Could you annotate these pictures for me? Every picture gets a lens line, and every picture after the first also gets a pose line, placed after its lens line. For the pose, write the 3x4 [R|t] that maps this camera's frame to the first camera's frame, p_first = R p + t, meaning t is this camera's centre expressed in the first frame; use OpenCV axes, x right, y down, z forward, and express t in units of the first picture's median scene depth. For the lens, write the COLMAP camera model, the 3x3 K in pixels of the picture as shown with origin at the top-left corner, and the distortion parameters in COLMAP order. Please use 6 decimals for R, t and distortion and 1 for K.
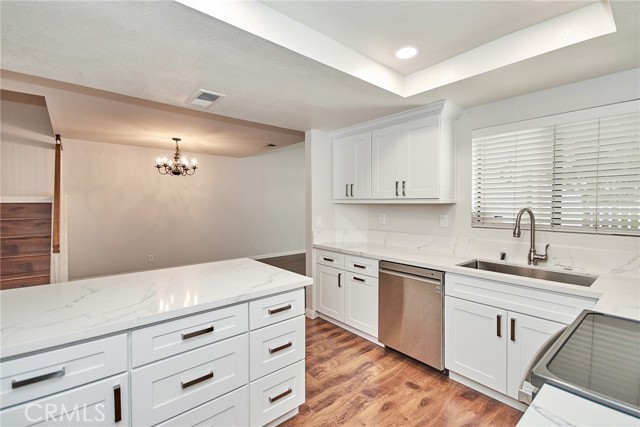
lens RADIAL K [[285.0, 0, 324.3], [0, 285.0, 213.6], [0, 0, 1]] dist [0.012840, -0.002957]
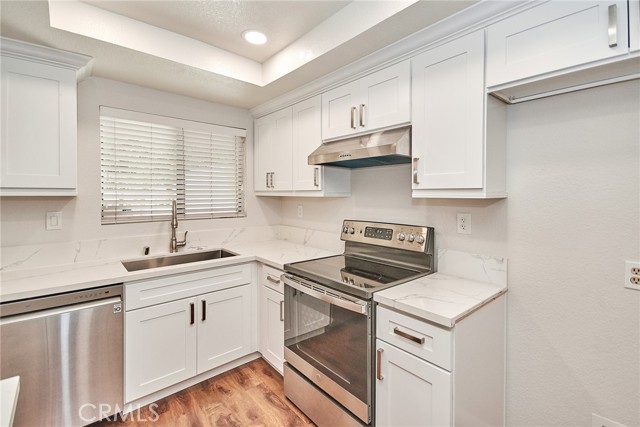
lens RADIAL K [[285.0, 0, 329.8], [0, 285.0, 201.4], [0, 0, 1]] dist [0.012840, -0.002957]
pose [[-0.015469, -0.018902, 0.999702, -0.365475], [0.033931, 0.999236, 0.019419, -0.015628], [-0.999304, 0.034221, -0.014816, 0.425688]]
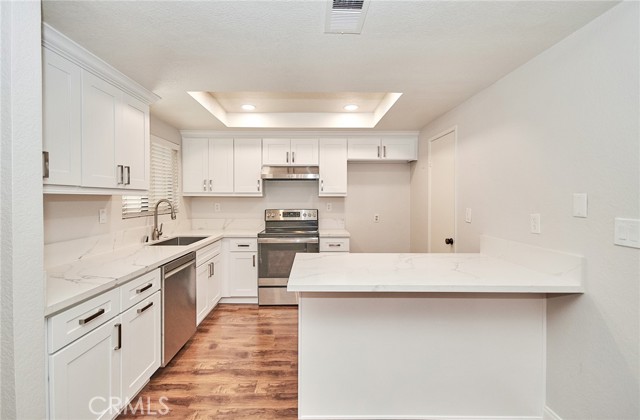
lens RADIAL K [[285.0, 0, 322.4], [0, 285.0, 201.5], [0, 0, 1]] dist [0.012840, -0.002957]
pose [[-0.764662, -0.008640, 0.644373, -0.789362], [0.025418, 0.998728, 0.043554, -0.049089], [-0.643930, 0.049683, -0.763470, 1.544300]]
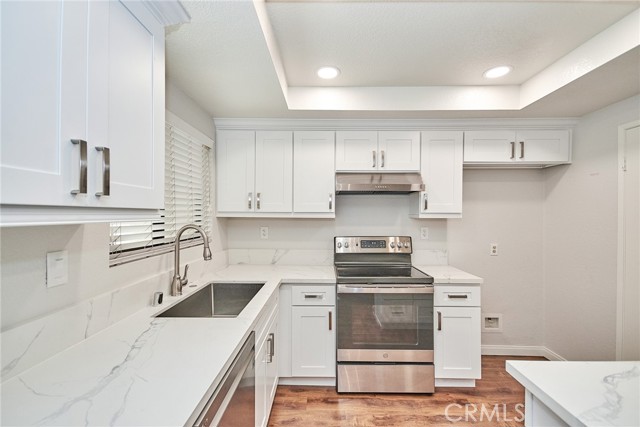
lens RADIAL K [[285.0, 0, 336.6], [0, 285.0, 215.2], [0, 0, 1]] dist [0.012840, -0.002957]
pose [[-0.755877, -0.004785, 0.654696, -0.138484], [0.022642, 0.999184, 0.033444, -0.062682], [-0.654322, 0.040103, -0.755152, 1.315290]]
